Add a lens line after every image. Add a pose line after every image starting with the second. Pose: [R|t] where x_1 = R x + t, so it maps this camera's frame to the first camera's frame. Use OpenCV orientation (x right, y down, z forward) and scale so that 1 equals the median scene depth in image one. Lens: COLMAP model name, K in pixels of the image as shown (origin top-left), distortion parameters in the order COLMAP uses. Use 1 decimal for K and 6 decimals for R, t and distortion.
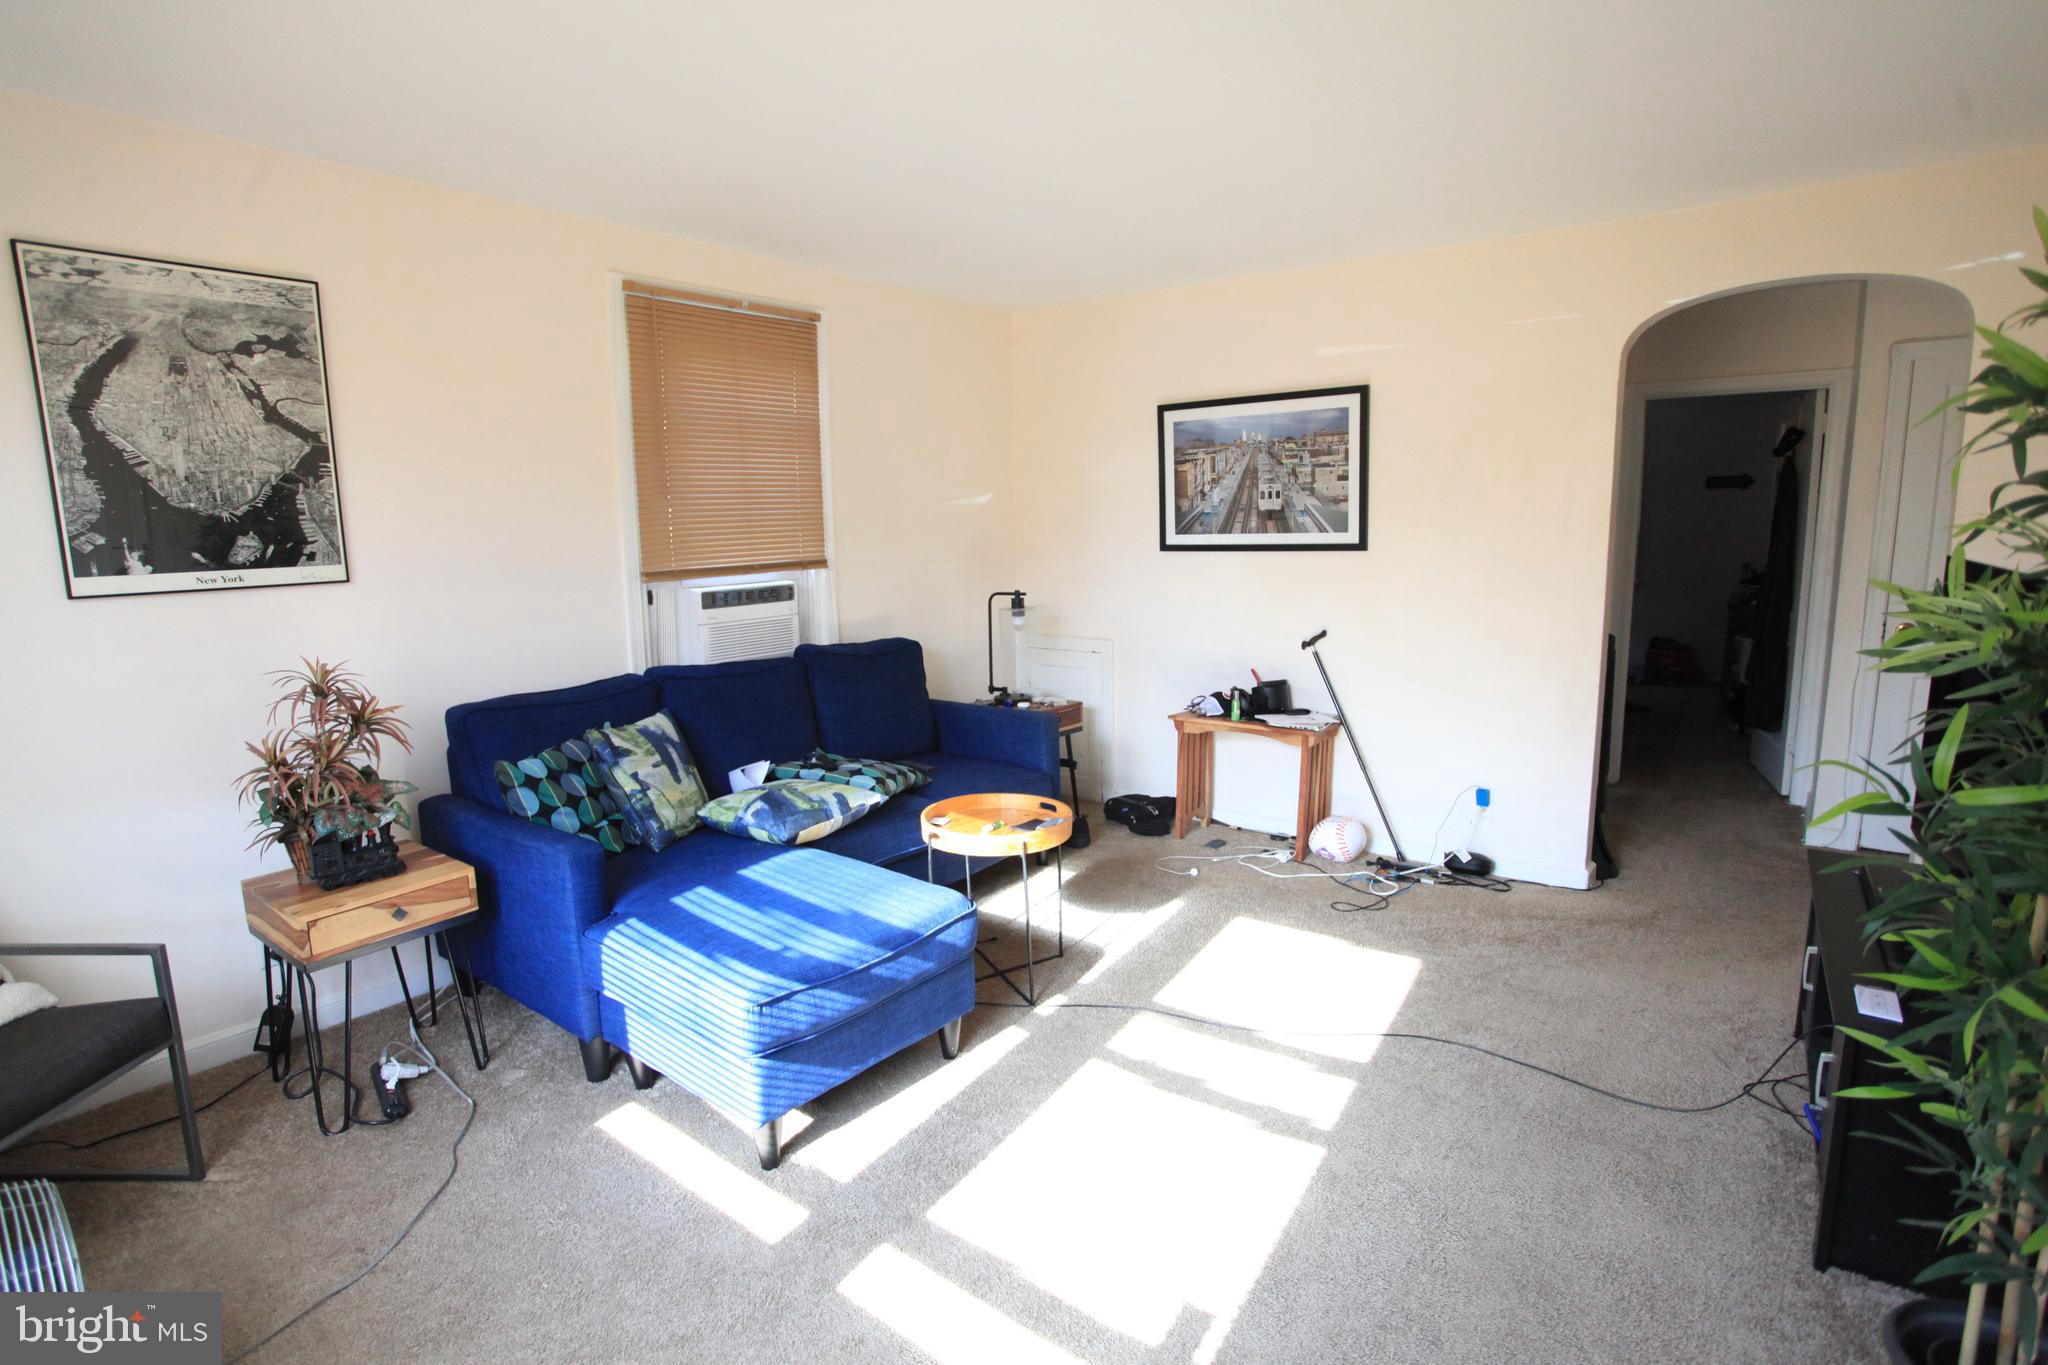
lens RADIAL K [[1006.0, 0, 1013.3], [0, 1006.0, 673.3], [0, 0, 1]] dist [-0.070853, 0.028892]
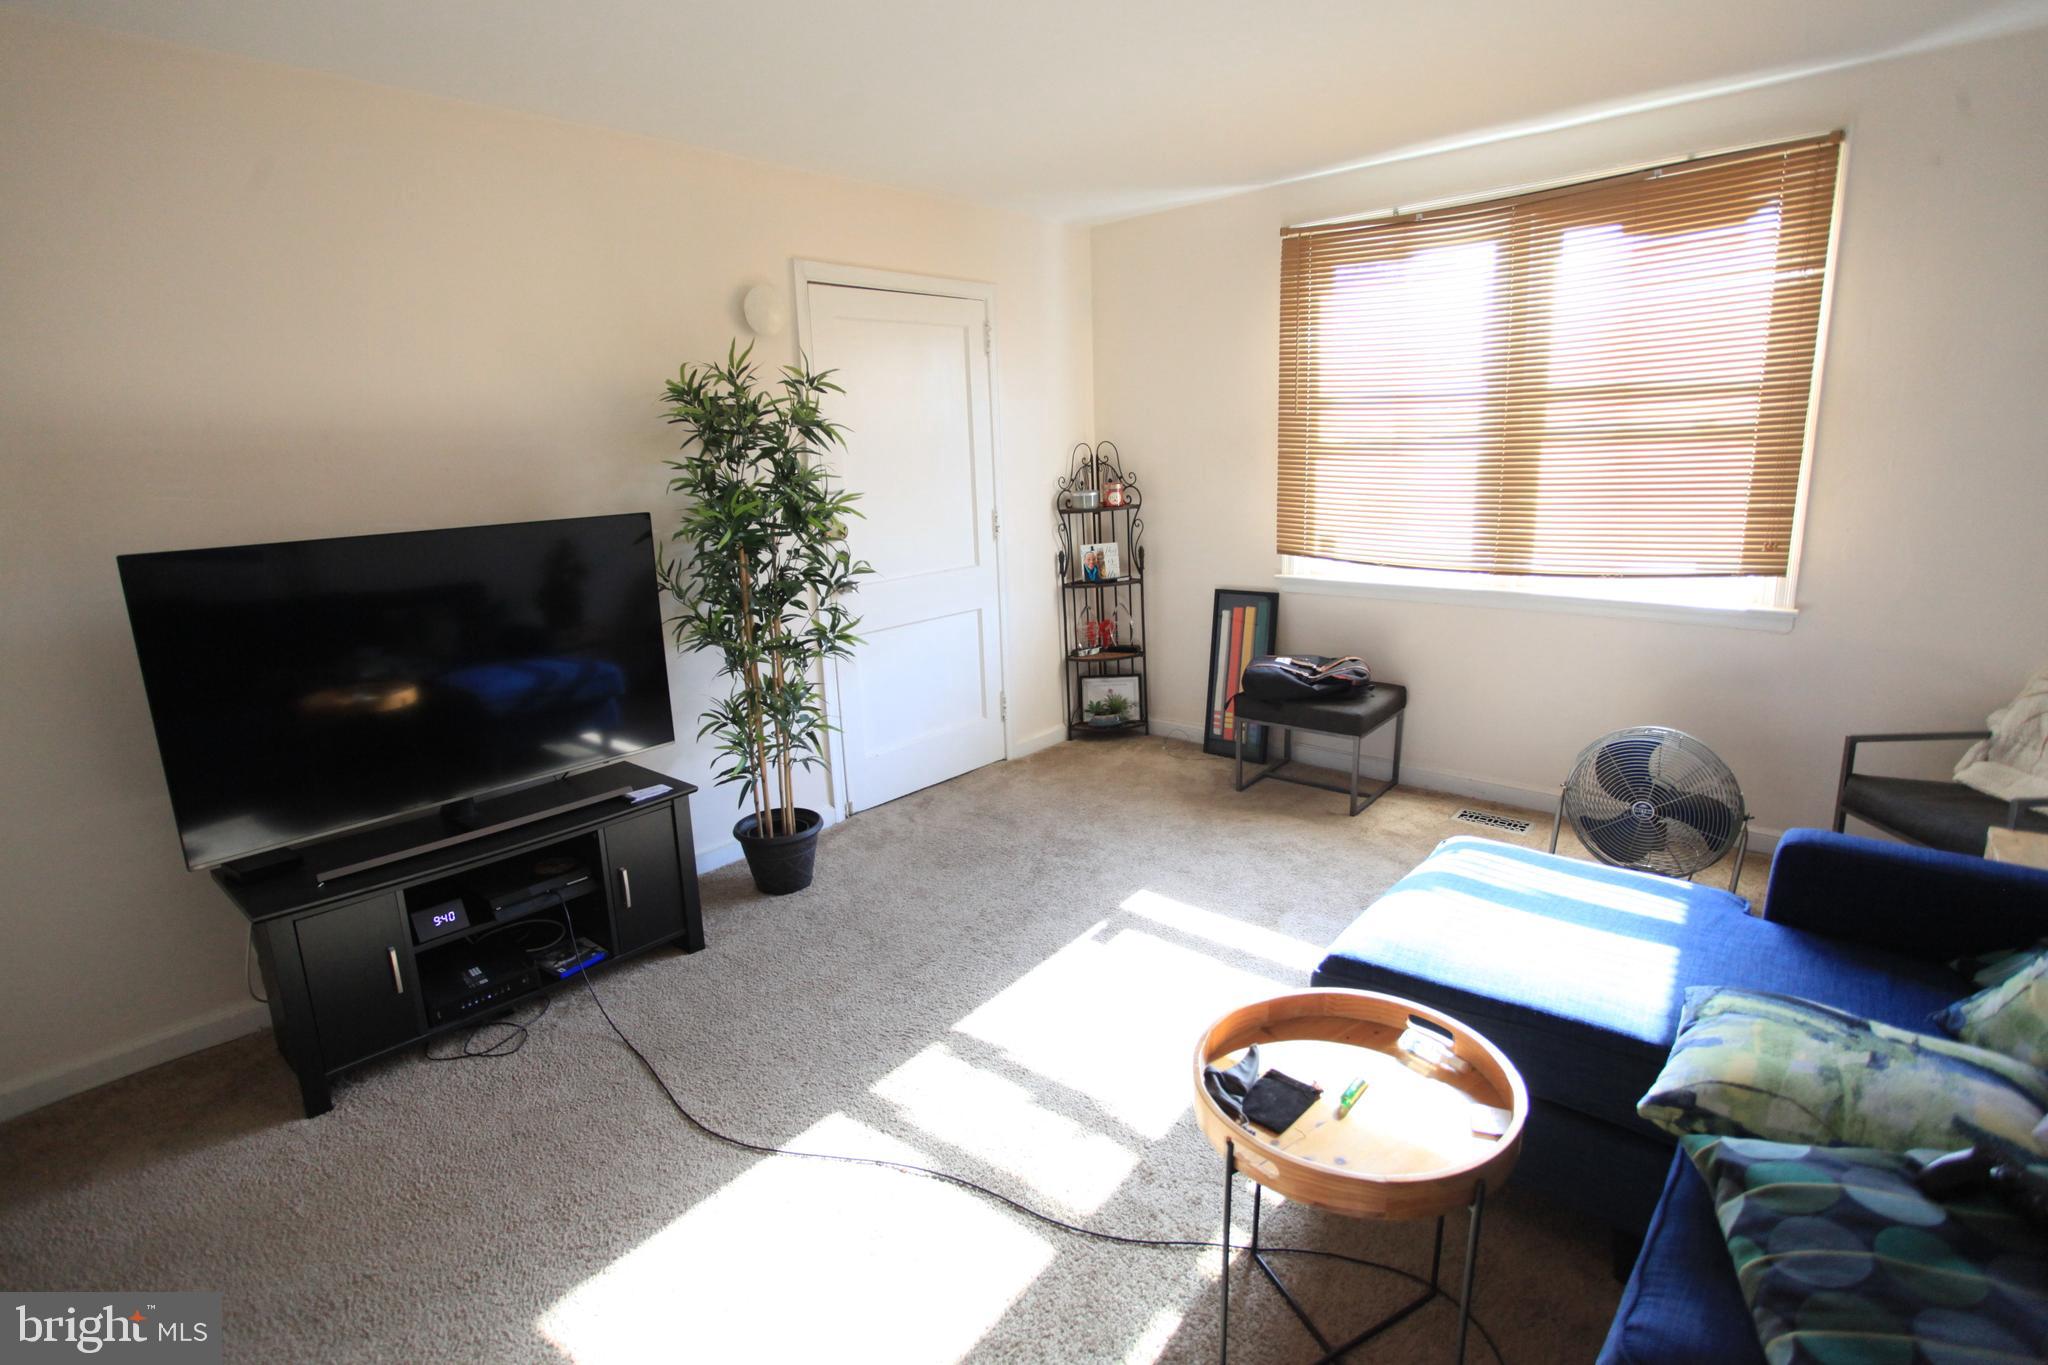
lens RADIAL K [[1006.0, 0, 1013.3], [0, 1006.0, 673.3], [0, 0, 1]] dist [-0.070853, 0.028892]
pose [[-0.994437, 0.037250, 0.098526, 0.071986], [0.070787, 0.929005, 0.363234, -0.174160], [-0.078001, 0.368187, -0.926474, 1.099535]]
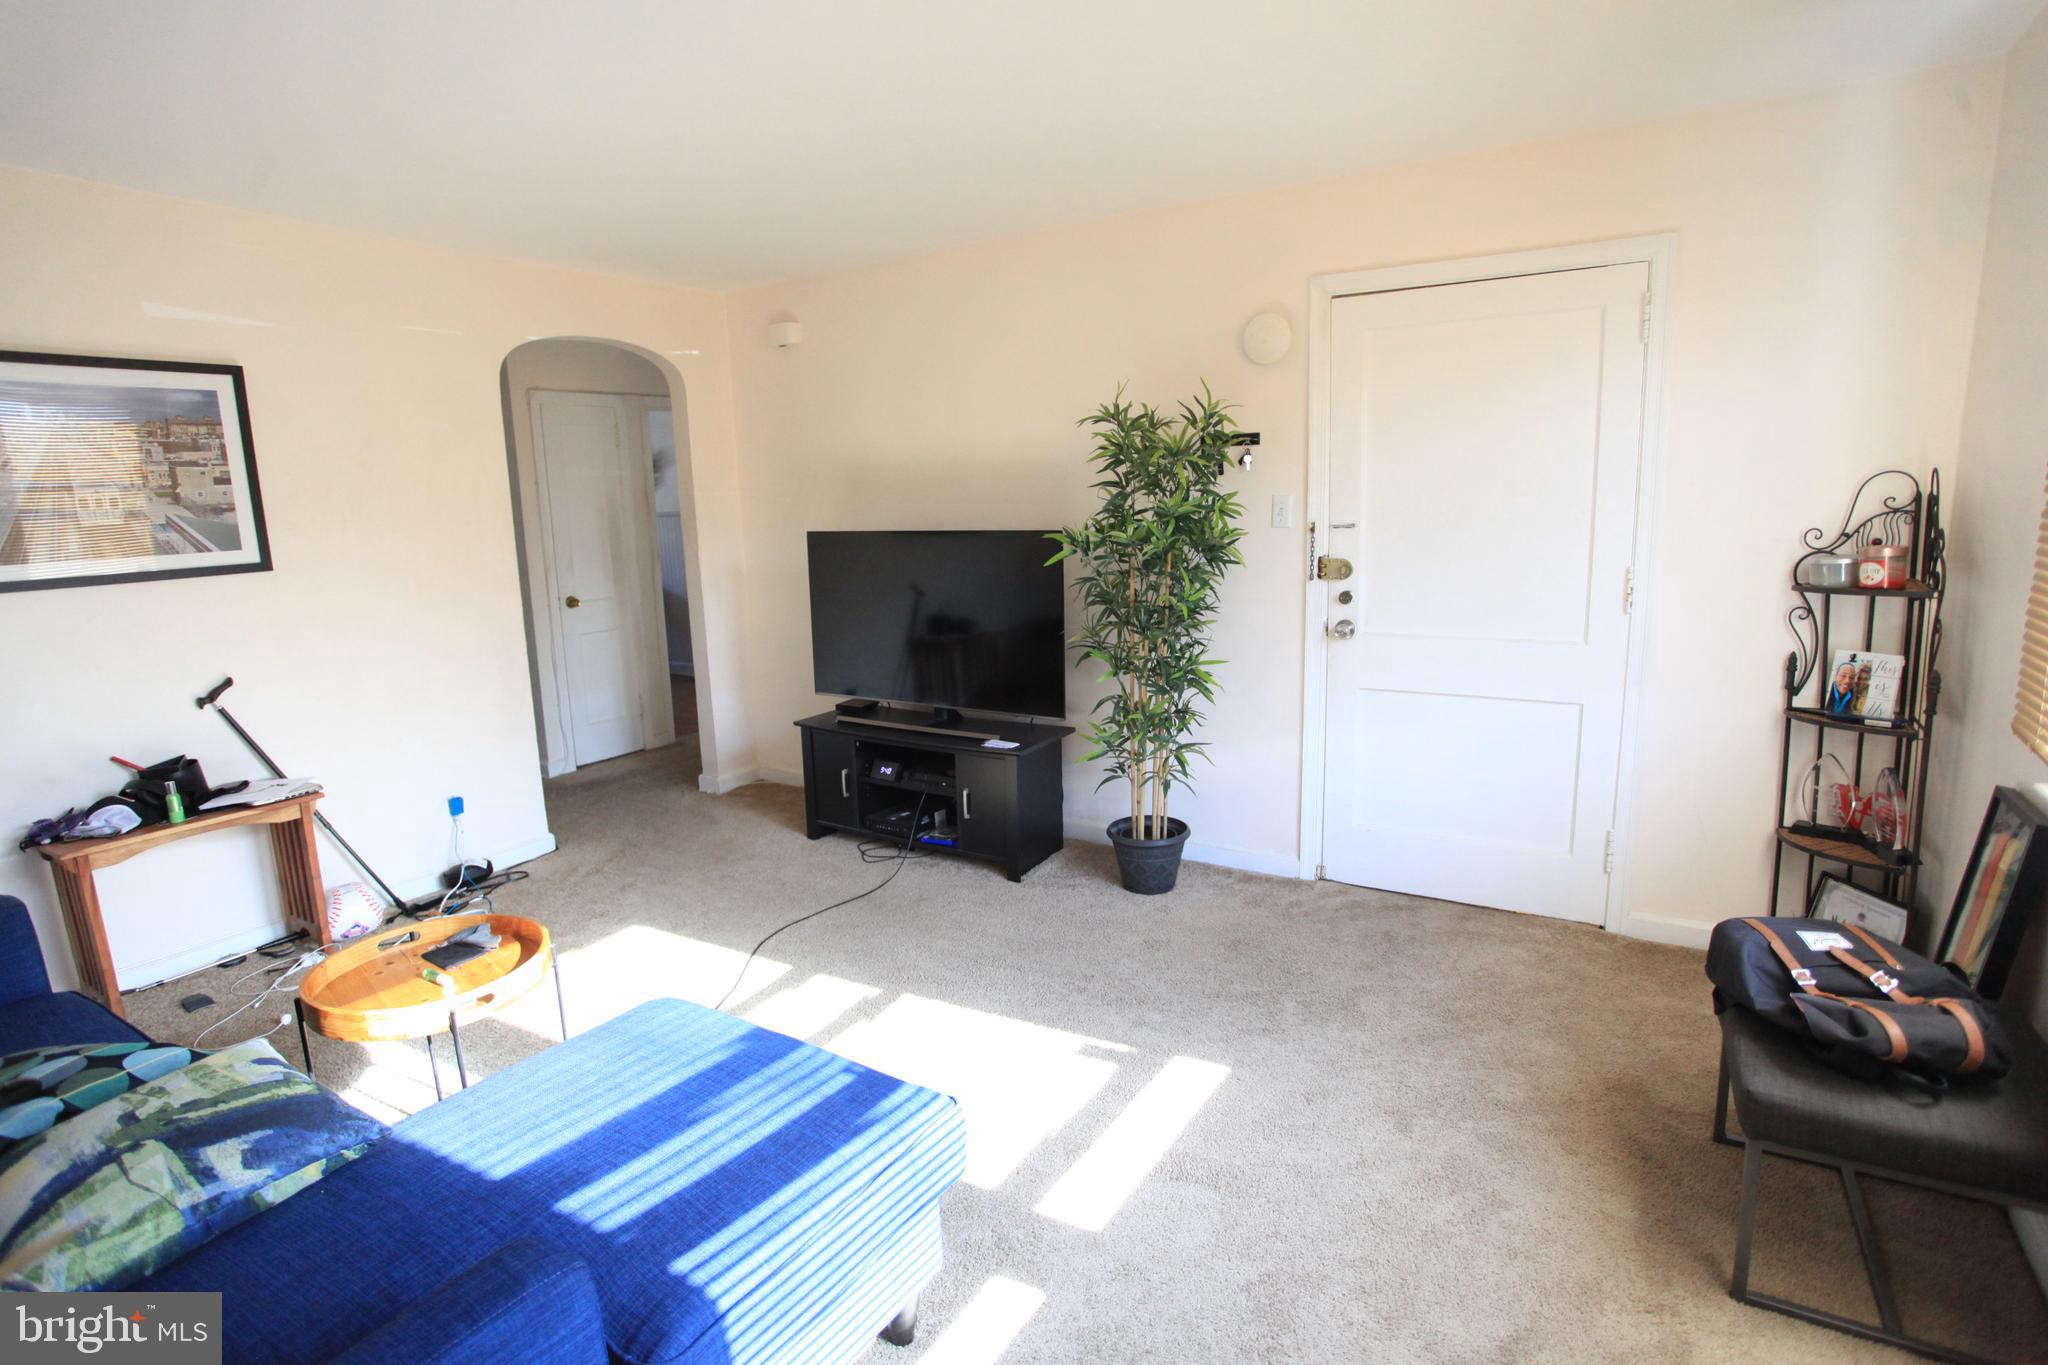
lens RADIAL K [[1006.0, 0, 1013.3], [0, 1006.0, 673.3], [0, 0, 1]] dist [-0.070853, 0.028892]
pose [[-0.083243, -0.153219, 0.984680, -0.532368], [0.182052, 0.969143, 0.166192, -0.067204], [-0.979759, 0.193098, -0.052780, 0.490829]]
